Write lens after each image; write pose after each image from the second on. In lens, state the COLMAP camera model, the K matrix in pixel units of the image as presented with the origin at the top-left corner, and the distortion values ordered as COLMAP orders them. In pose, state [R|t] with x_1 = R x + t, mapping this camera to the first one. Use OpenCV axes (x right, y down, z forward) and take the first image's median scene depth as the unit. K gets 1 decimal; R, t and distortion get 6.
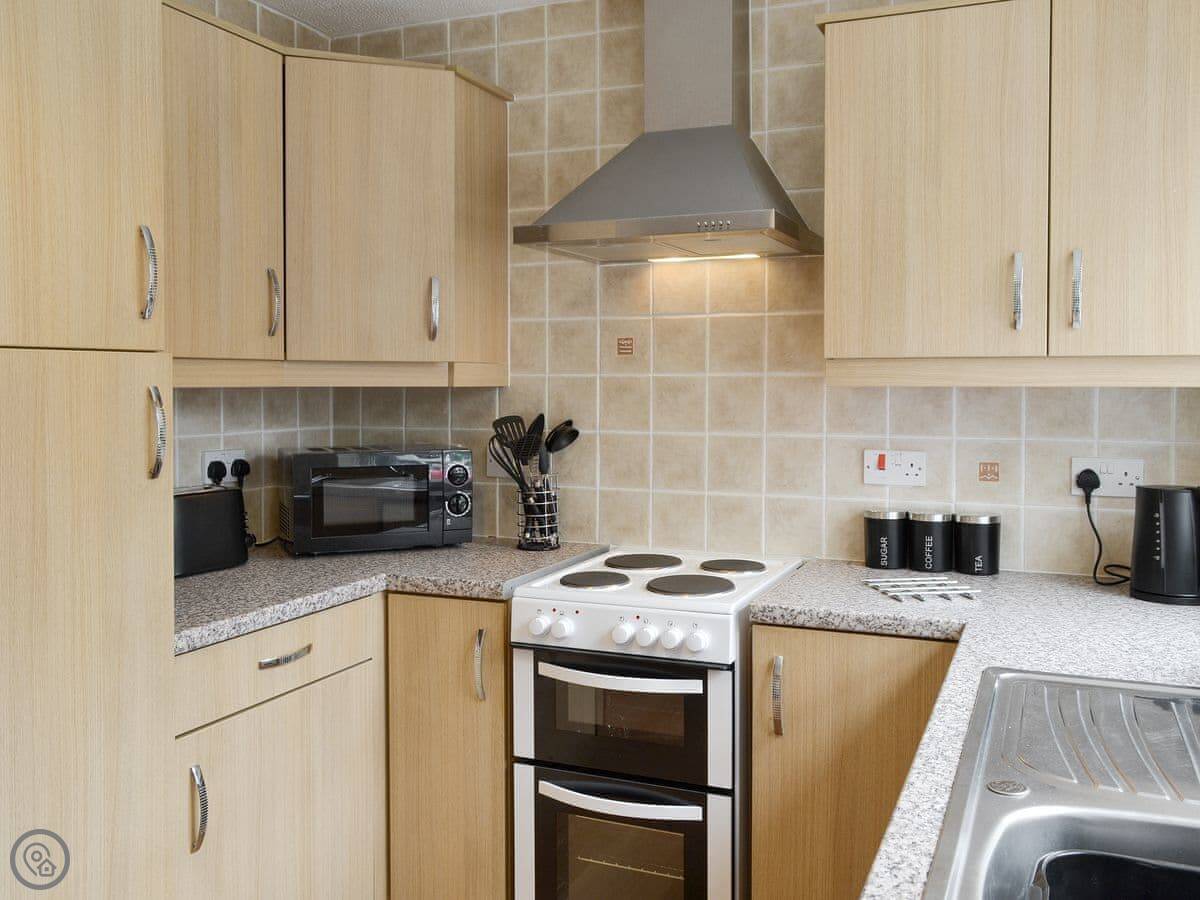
lens RADIAL K [[1090.9, 0, 625.4], [0, 1090.9, 406.4], [0, 0, 1]] dist [0.016026, -0.027294]
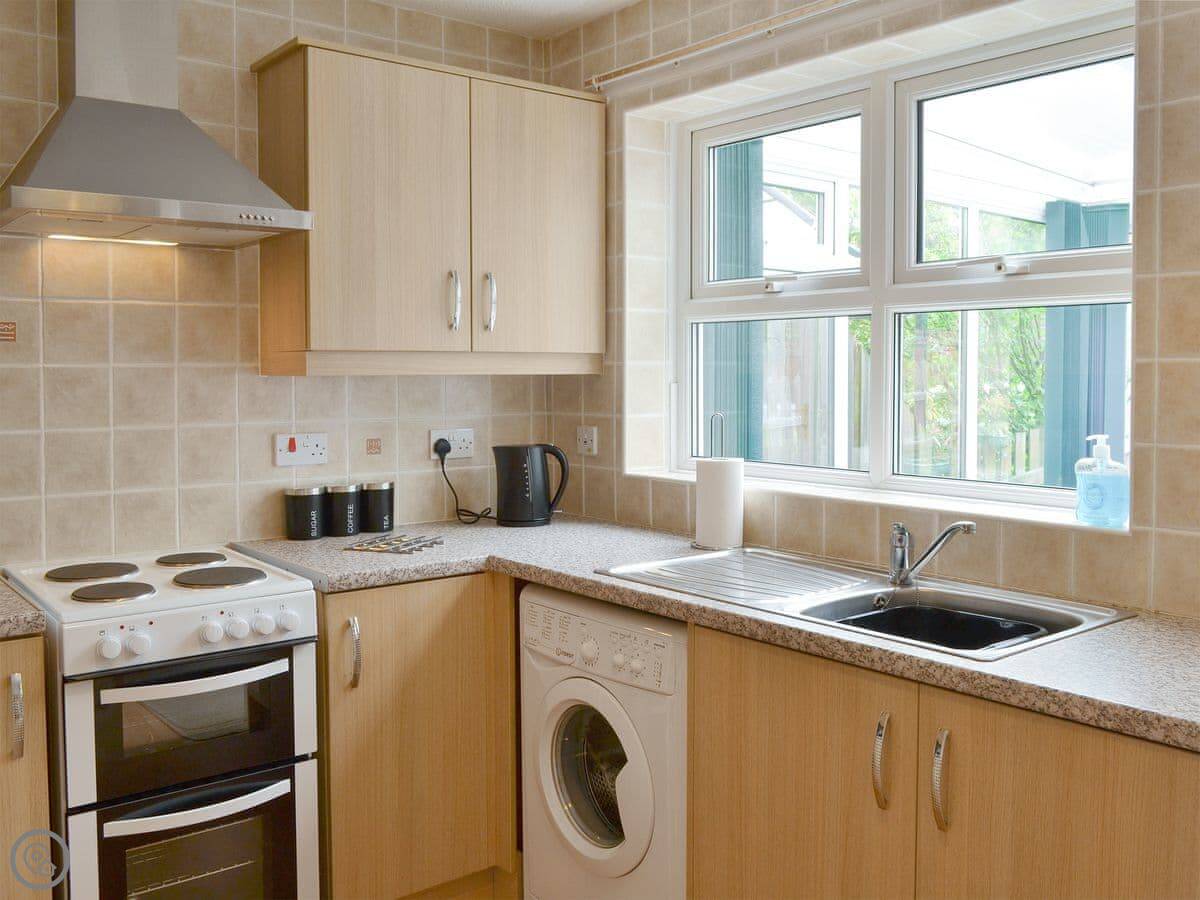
lens RADIAL K [[1090.9, 0, 625.4], [0, 1090.9, 406.4], [0, 0, 1]] dist [0.016026, -0.027294]
pose [[0.479986, -0.031928, 0.876695, -0.587136], [0.024943, 0.999430, 0.022741, -0.004547], [-0.876921, 0.010952, 0.480509, 0.182769]]
